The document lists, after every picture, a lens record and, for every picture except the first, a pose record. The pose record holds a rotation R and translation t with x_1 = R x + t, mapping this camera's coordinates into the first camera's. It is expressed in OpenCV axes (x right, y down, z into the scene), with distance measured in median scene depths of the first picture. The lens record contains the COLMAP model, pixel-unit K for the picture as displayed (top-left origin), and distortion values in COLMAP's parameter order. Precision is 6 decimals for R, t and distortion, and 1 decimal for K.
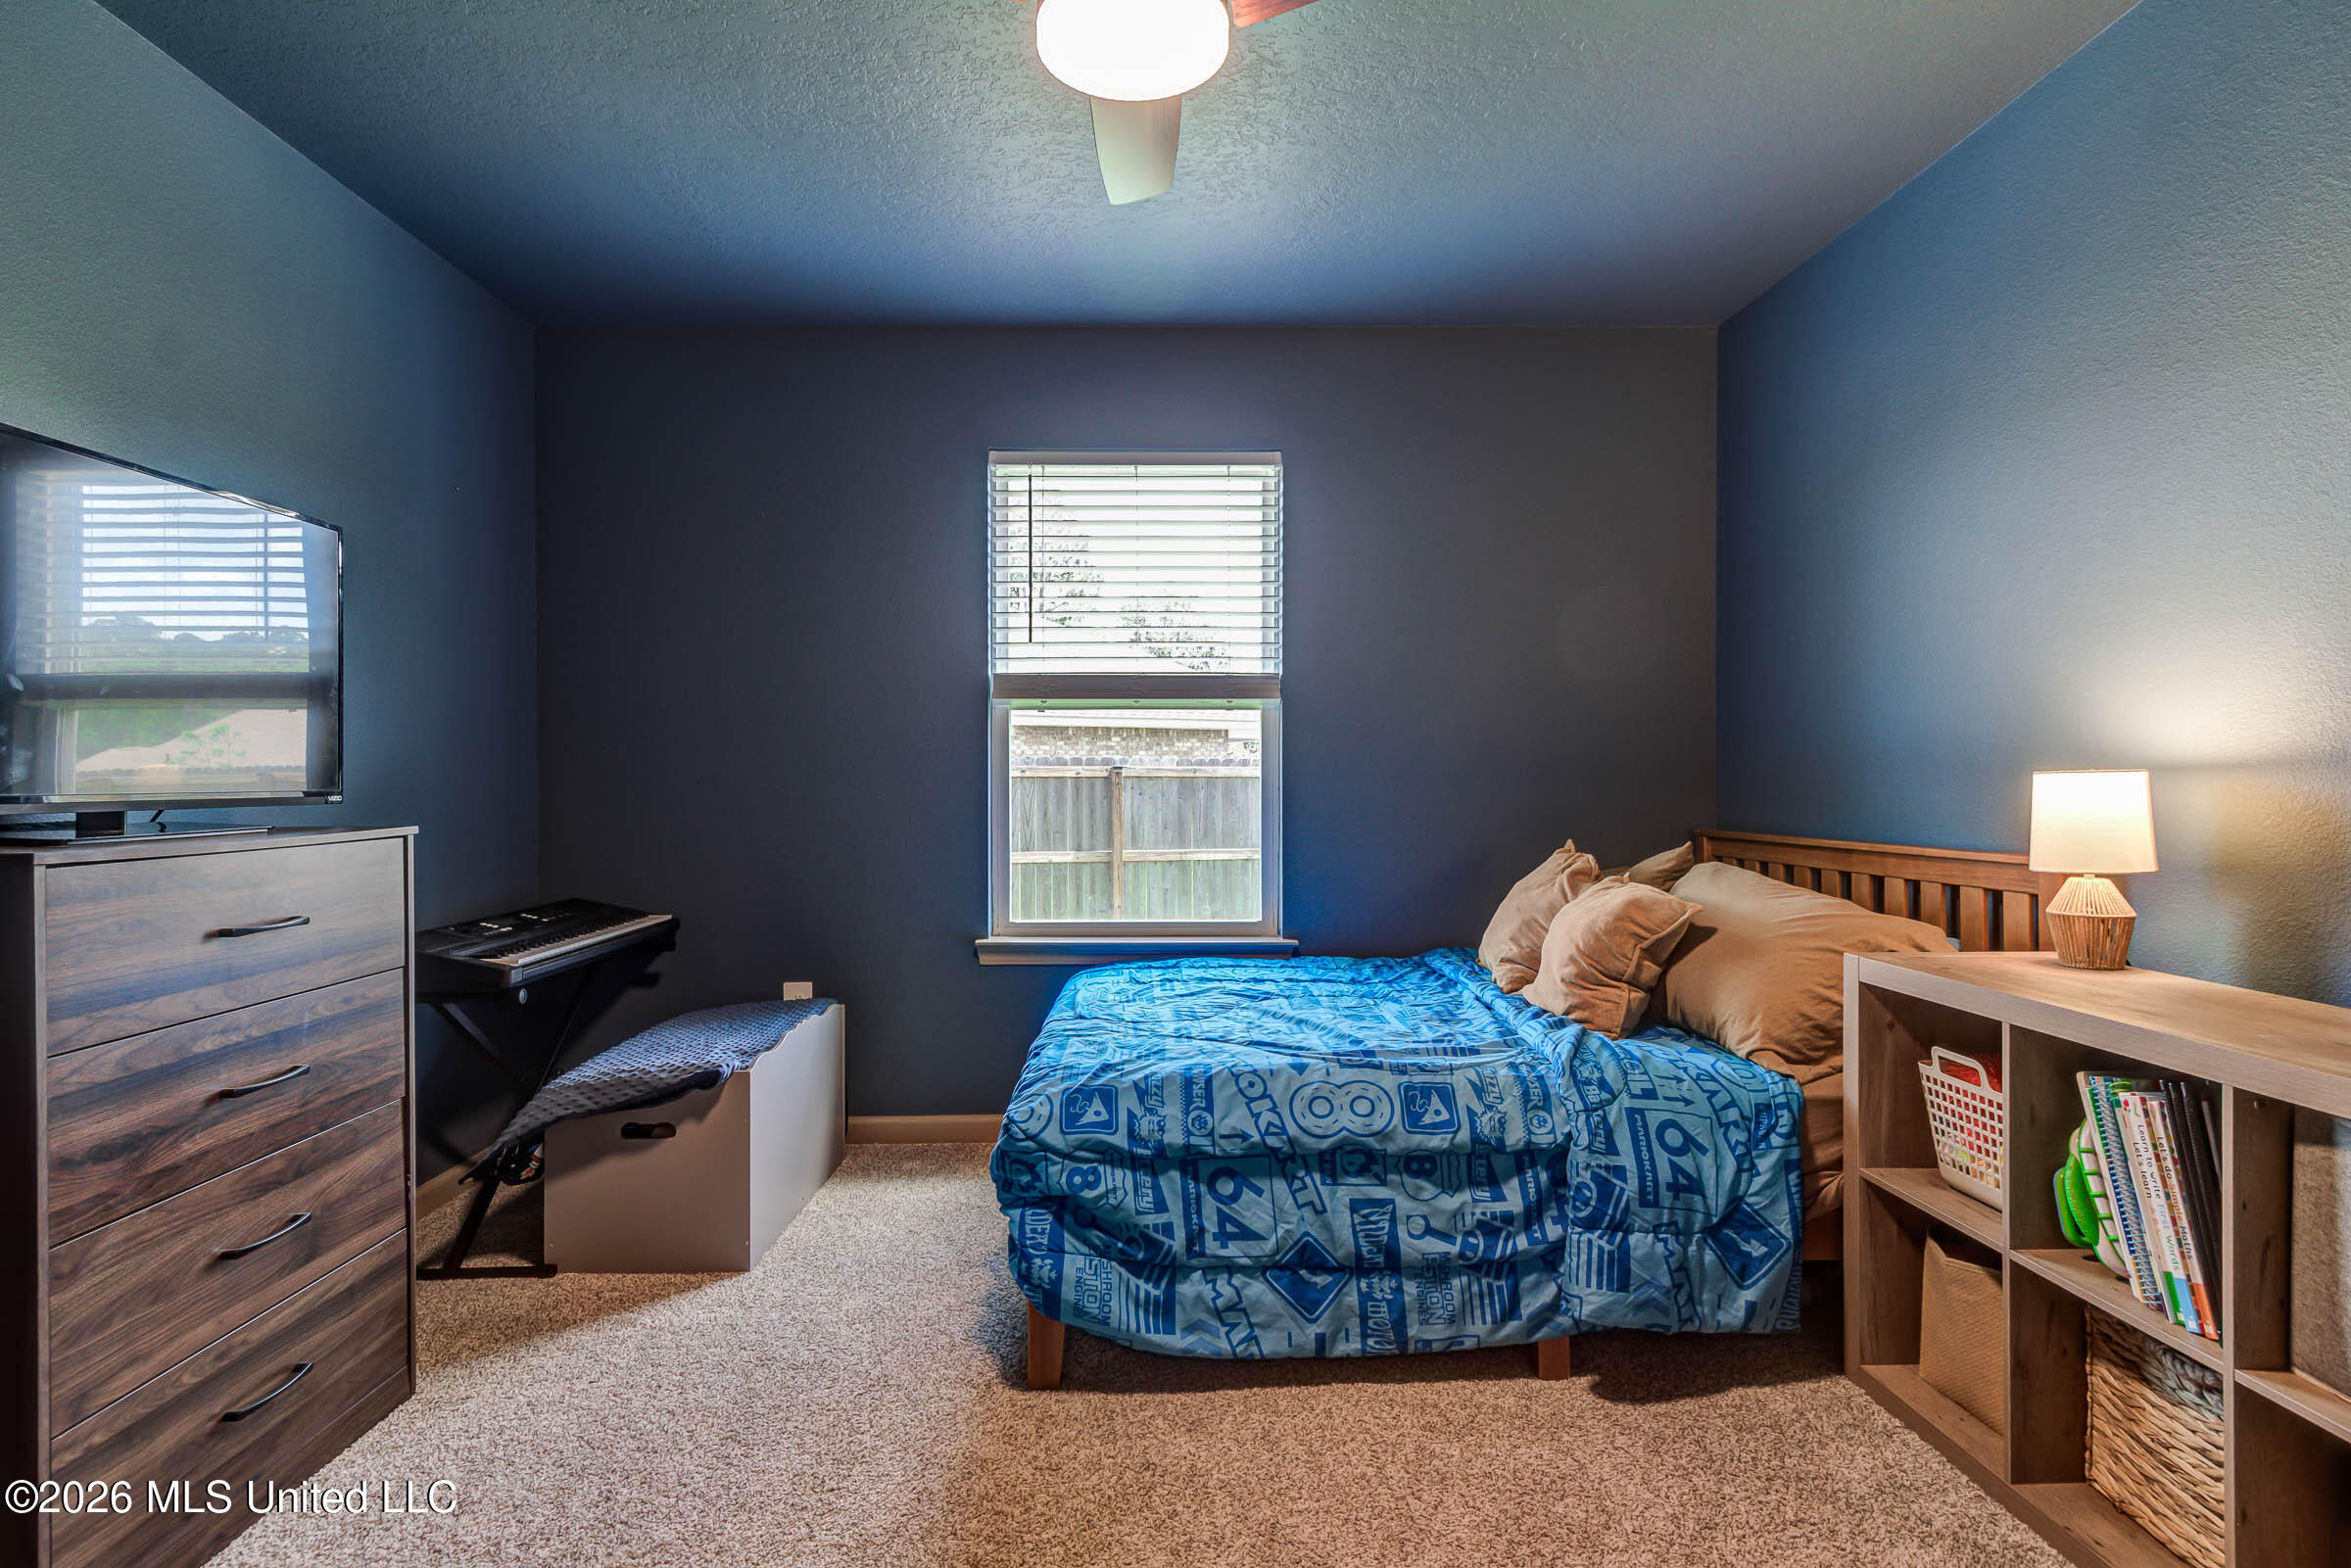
lens RADIAL K [[1190.2, 0, 1177.0], [0, 1190.2, 781.6], [0, 0, 1]] dist [0.002388, 0.000364]
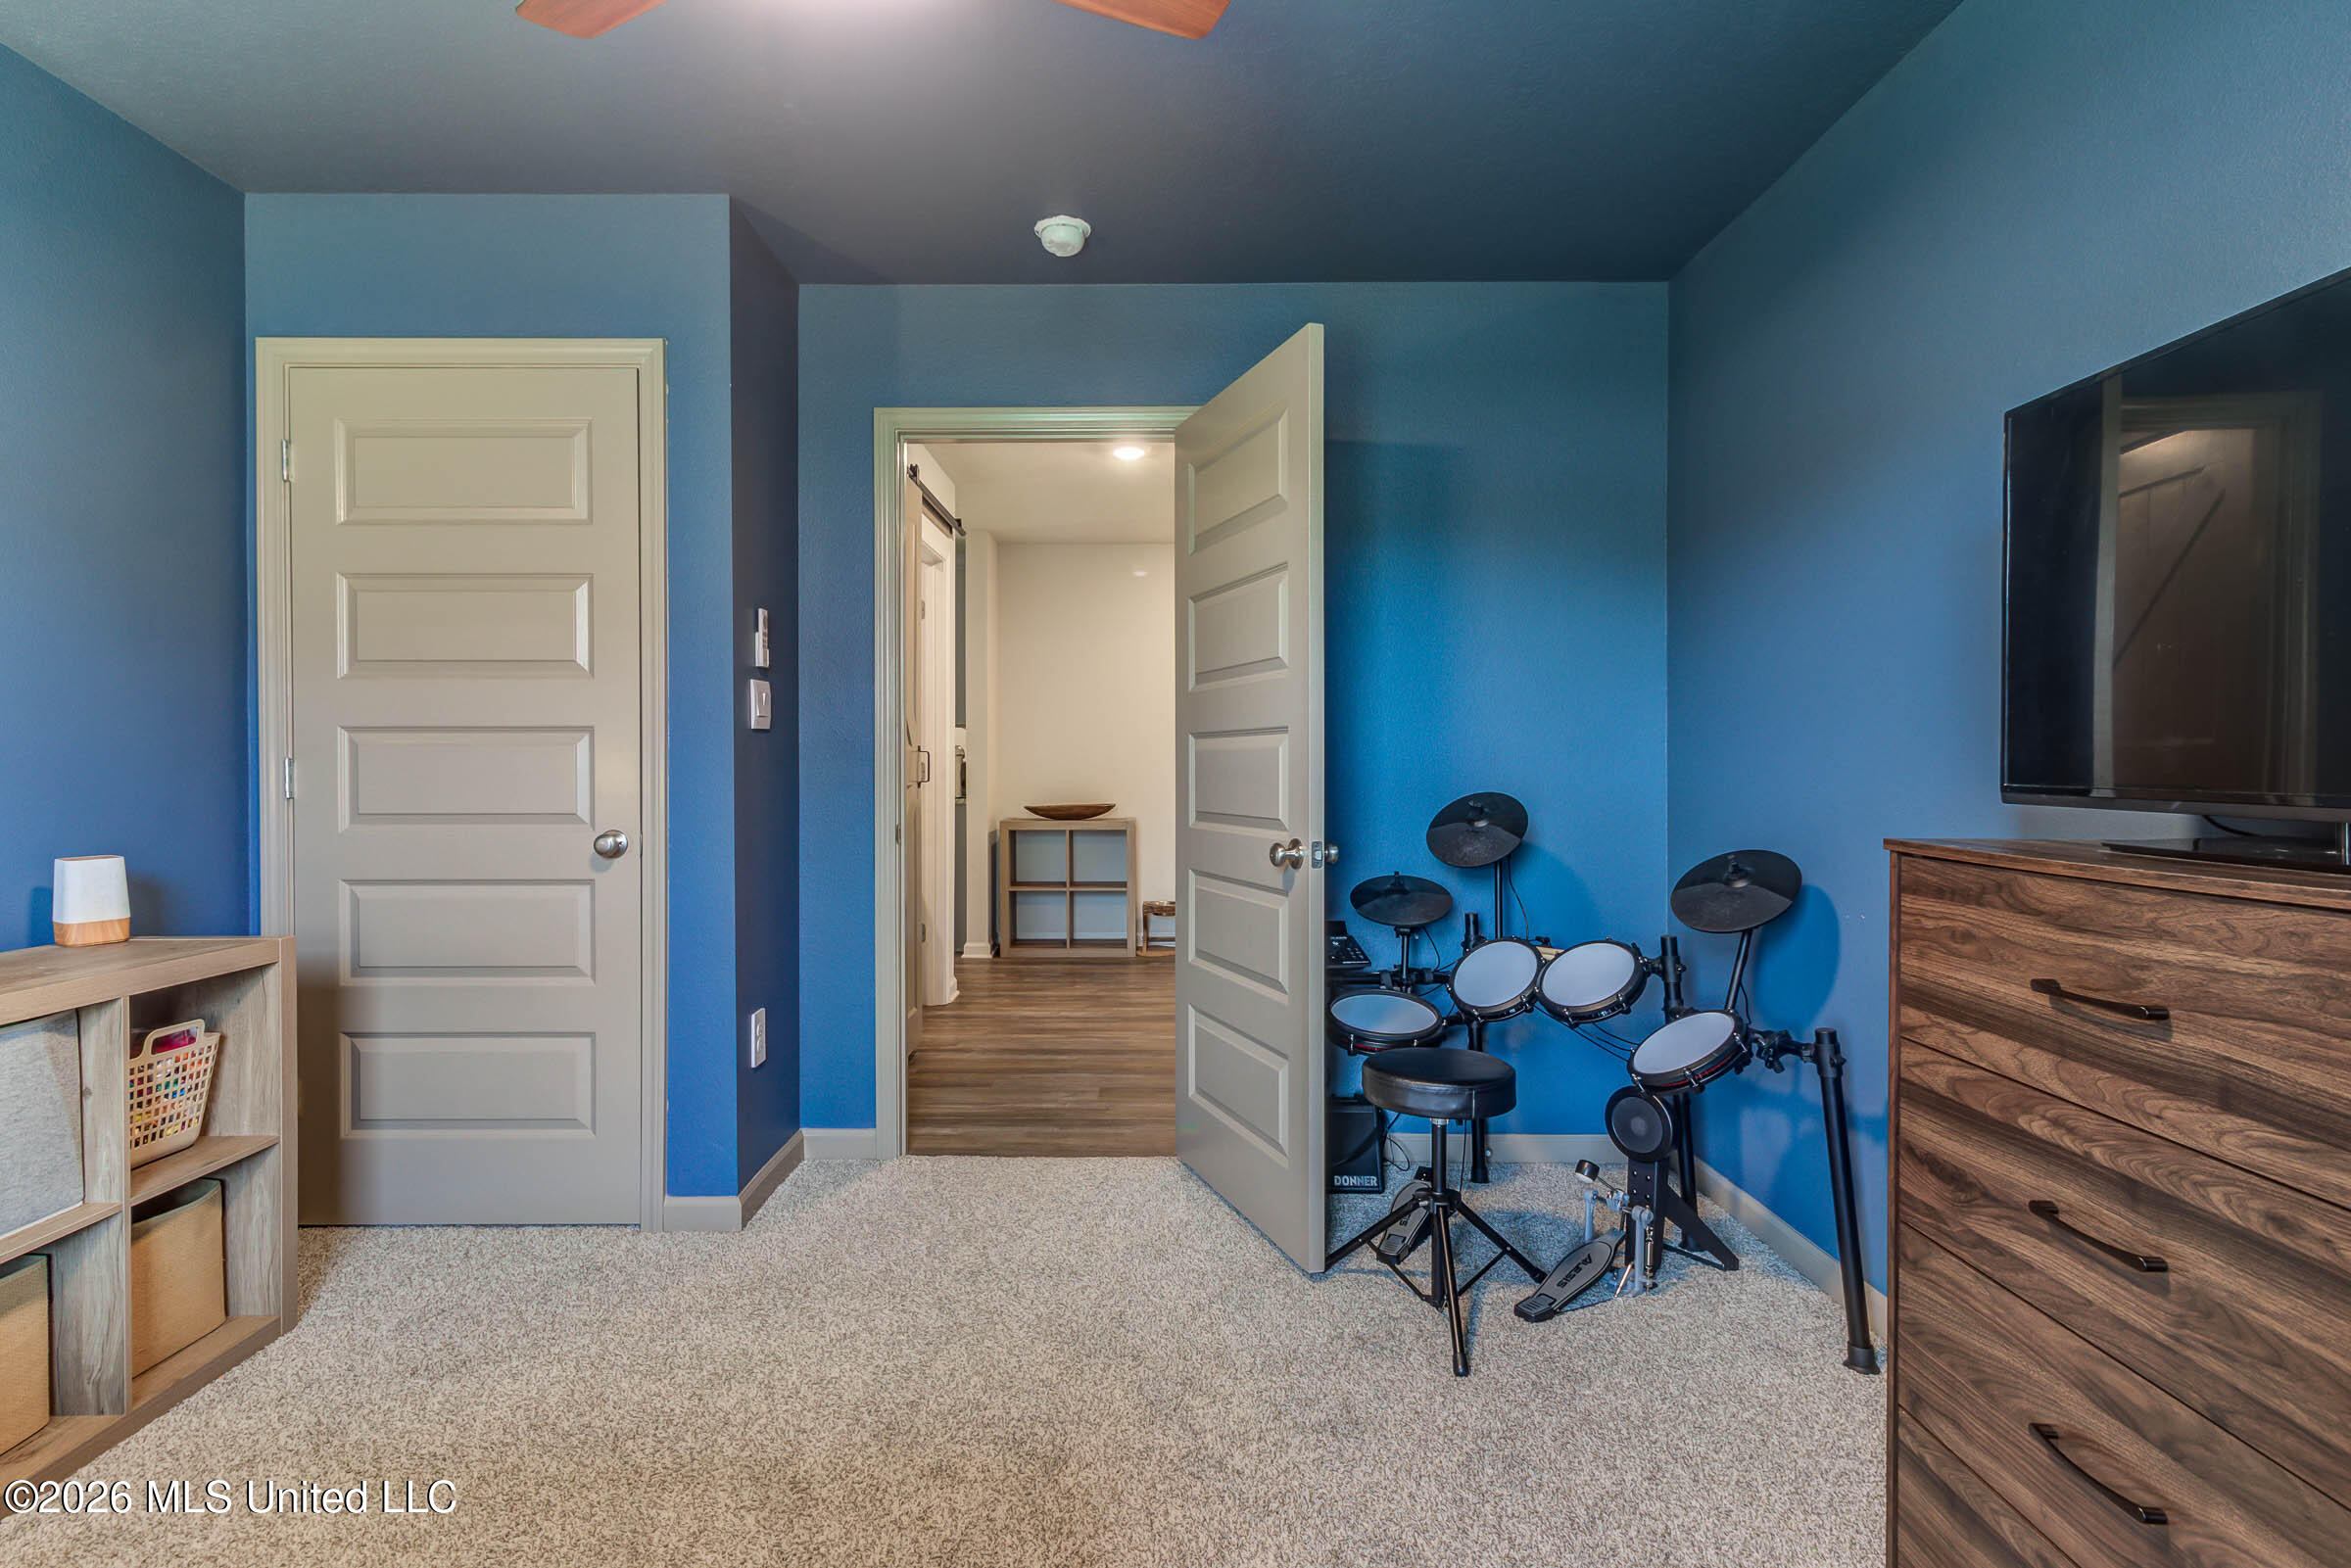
lens RADIAL K [[1190.2, 0, 1174.0], [0, 1190.2, 779.0], [0, 0, 1]] dist [0.002388, 0.000364]
pose [[-0.998711, 0.011885, 0.049343, -0.326253], [0.012455, 0.999859, 0.011260, -0.011435], [-0.049203, 0.011860, -0.998718, 1.826773]]
